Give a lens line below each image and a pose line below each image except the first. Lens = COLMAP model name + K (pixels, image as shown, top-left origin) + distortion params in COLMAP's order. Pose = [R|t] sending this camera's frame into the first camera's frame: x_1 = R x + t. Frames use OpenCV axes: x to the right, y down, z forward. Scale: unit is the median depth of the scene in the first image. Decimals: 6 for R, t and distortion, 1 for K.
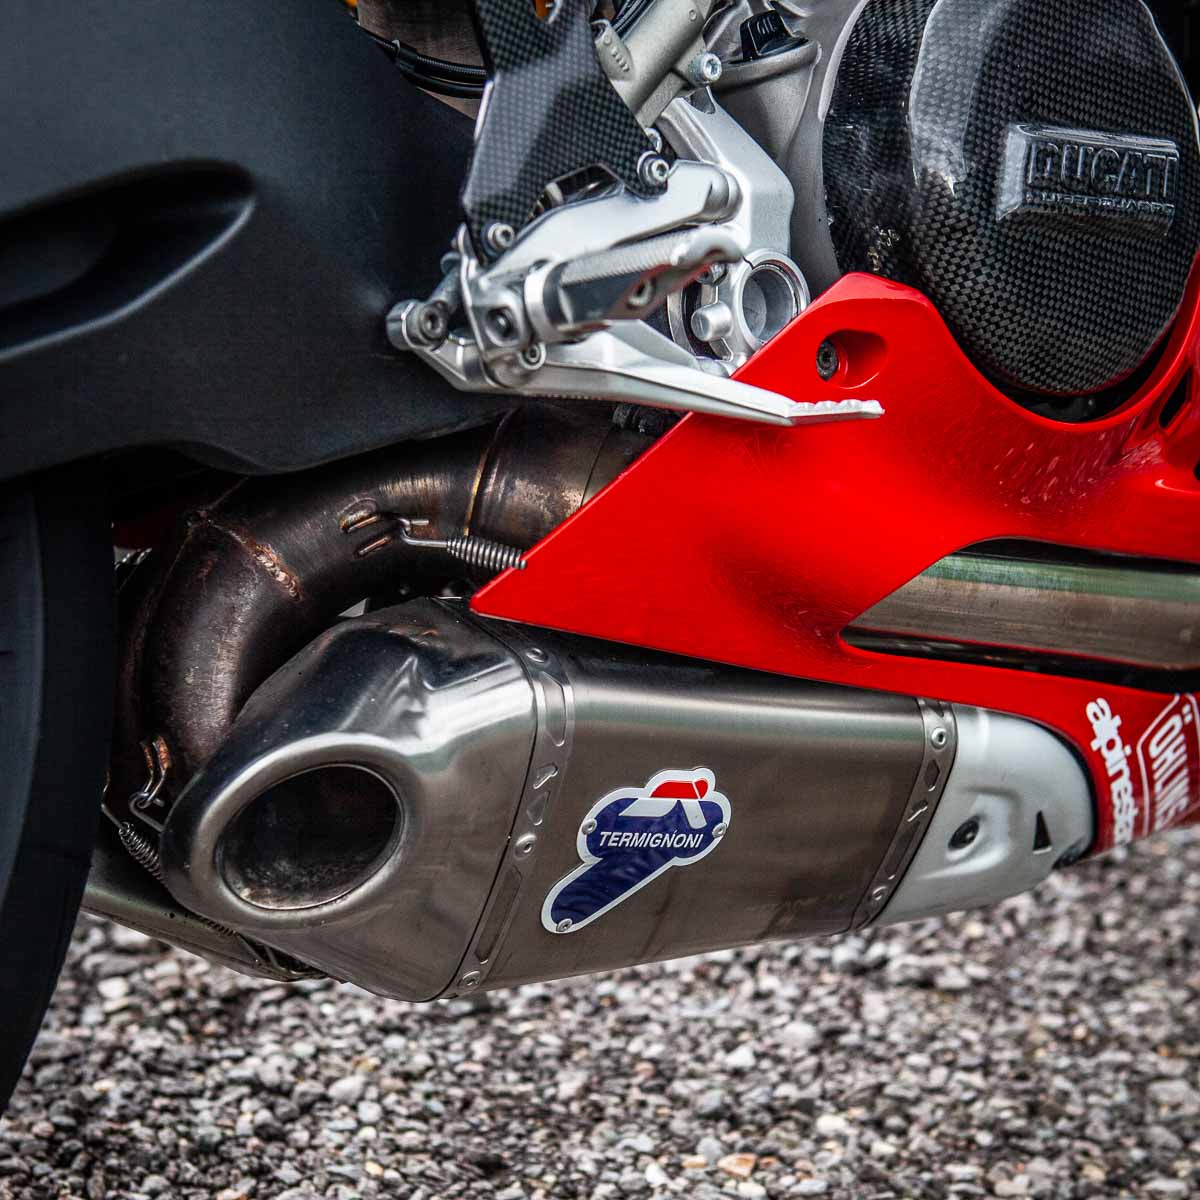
lens RADIAL K [[2490.1, 0, 584.4], [0, 2490.1, 601.1], [0, 0, 1]] dist [0.019113, 0.158982]
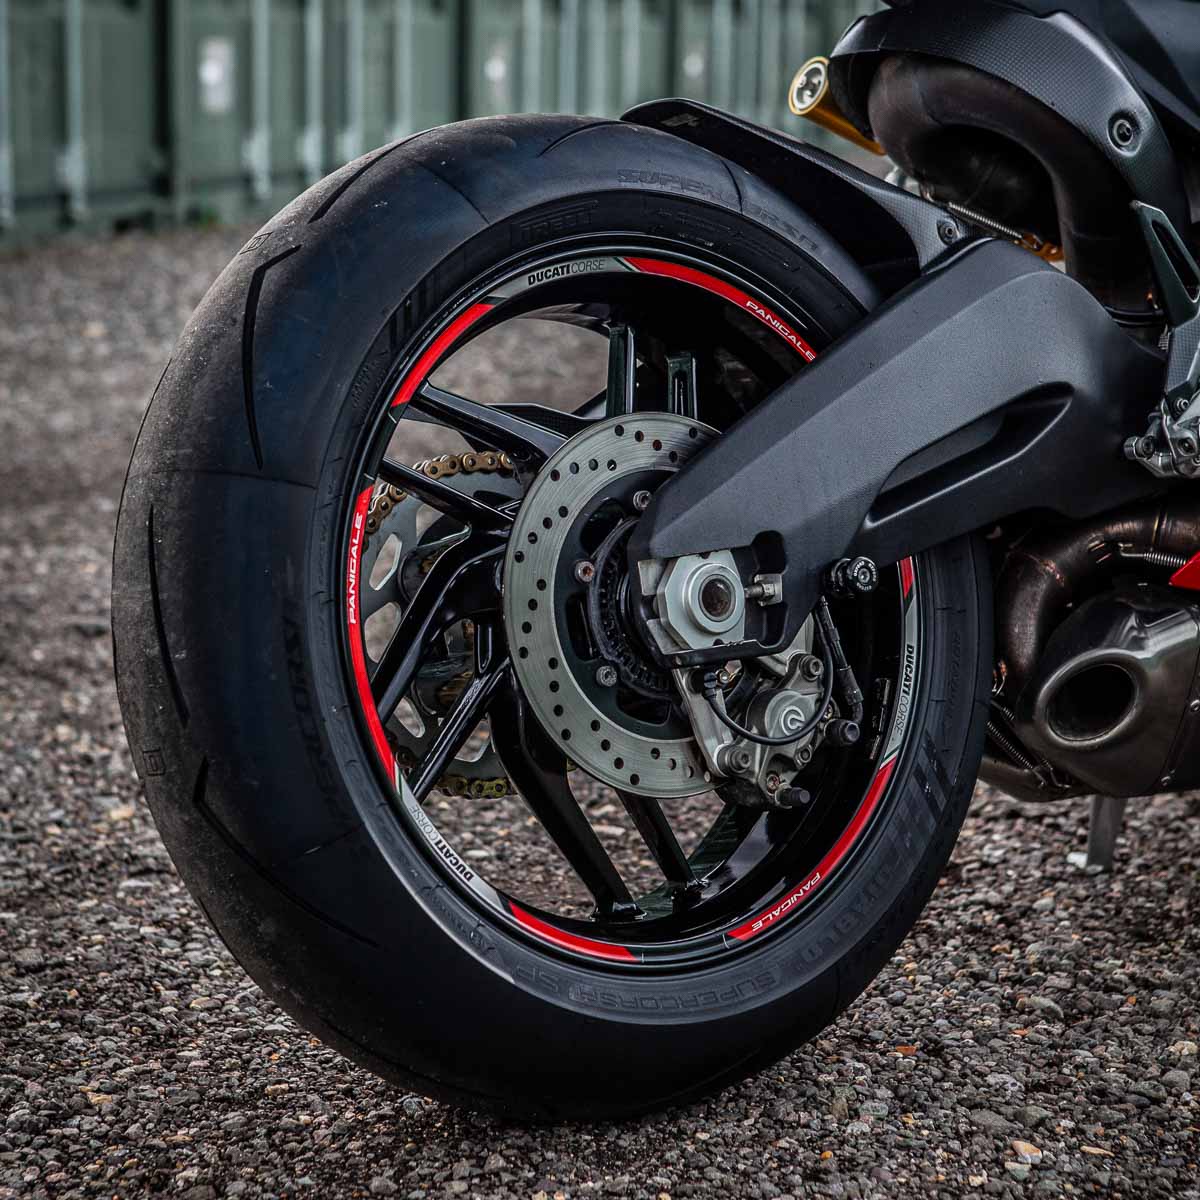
lens RADIAL K [[2938.4, 0, 600.6], [0, 2938.4, 527.8], [0, 0, 1]] dist [0.114138, -0.323611]
pose [[0.993100, -0.052620, -0.104802, -0.235575], [0.045954, 0.996824, -0.065037, 0.086842], [0.107891, 0.059772, 0.992364, -1.353947]]
